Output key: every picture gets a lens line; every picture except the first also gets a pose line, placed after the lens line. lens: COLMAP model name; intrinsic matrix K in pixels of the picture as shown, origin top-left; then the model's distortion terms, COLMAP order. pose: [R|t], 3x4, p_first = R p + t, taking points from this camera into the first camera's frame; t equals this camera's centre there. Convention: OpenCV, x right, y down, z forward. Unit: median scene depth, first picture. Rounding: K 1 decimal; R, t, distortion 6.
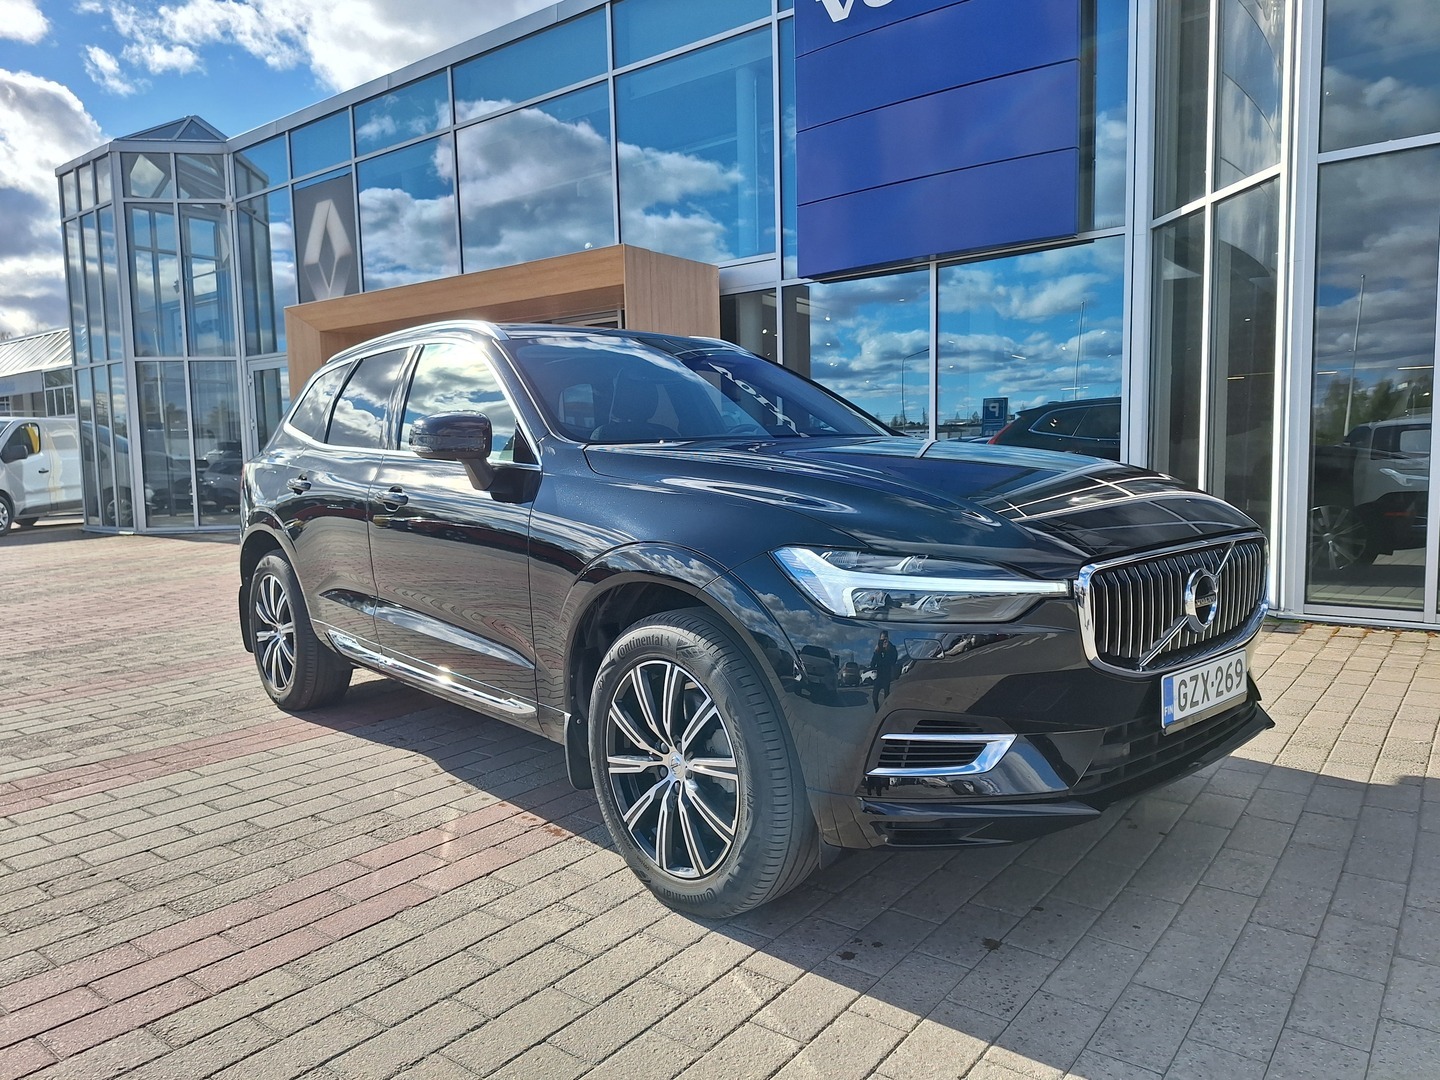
lens RADIAL K [[1000.6, 0, 719.6], [0, 1000.6, 535.6], [0, 0, 1]] dist [-0.007987, -0.003446]
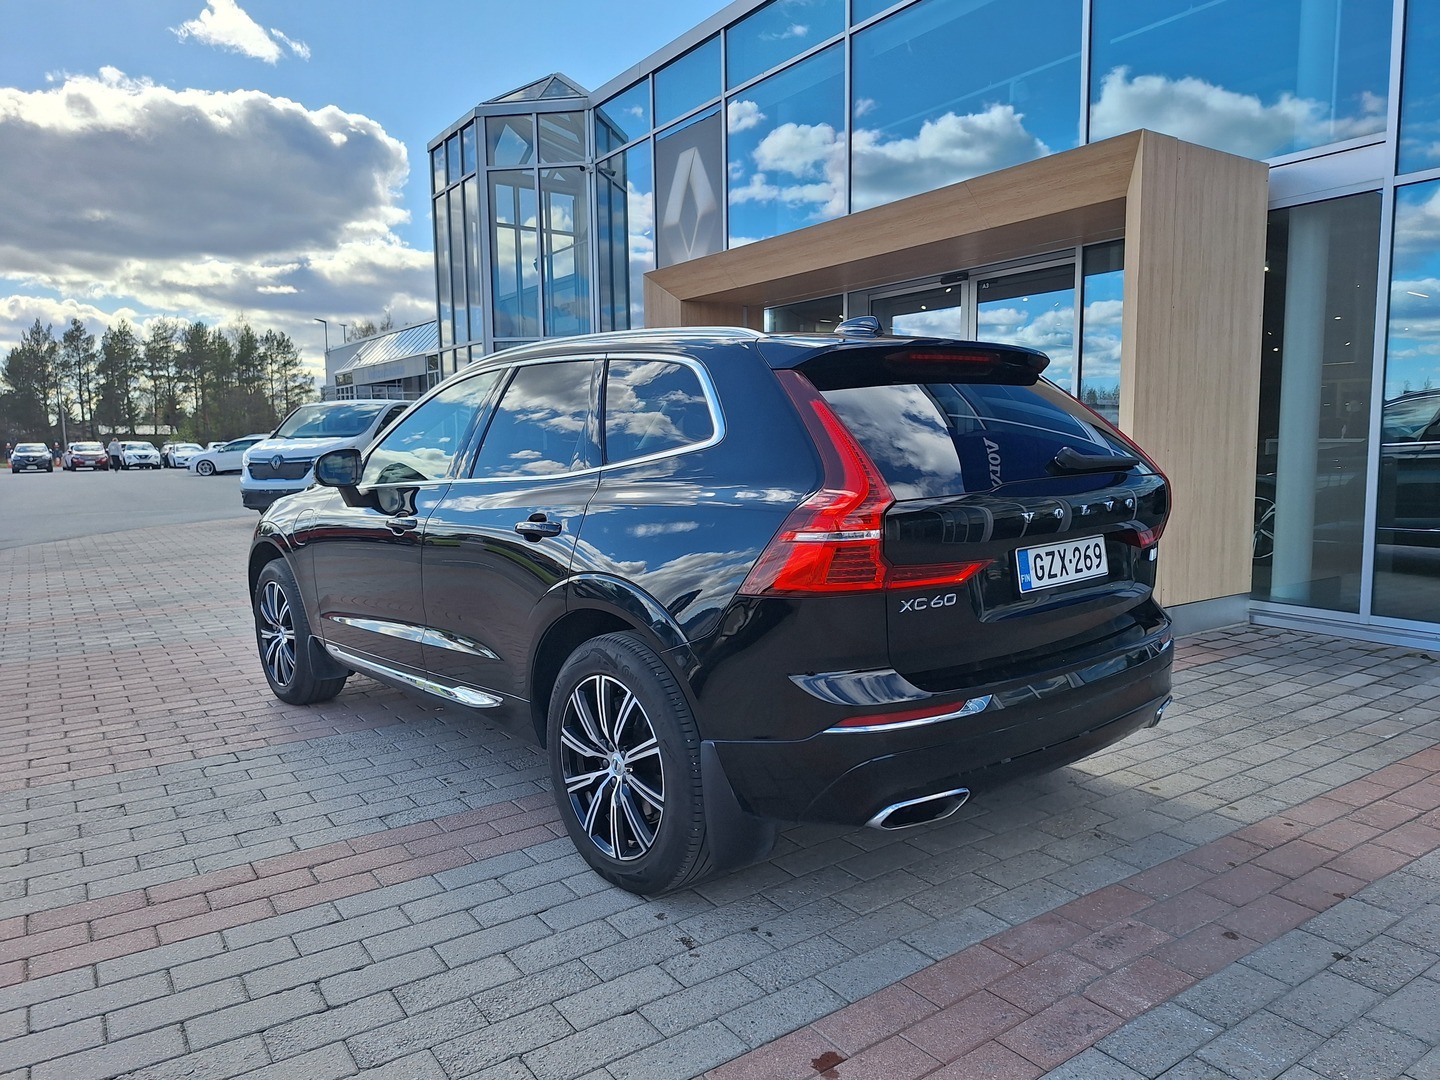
lens RADIAL K [[1000.6, 0, 724.6], [0, 1000.6, 542.5], [0, 0, 1]] dist [-0.007987, -0.003446]
pose [[0.952178, 0.043271, -0.302465, -0.080943], [-0.036576, 0.998945, 0.027767, -0.015990], [0.303348, -0.015376, 0.952756, 0.159788]]
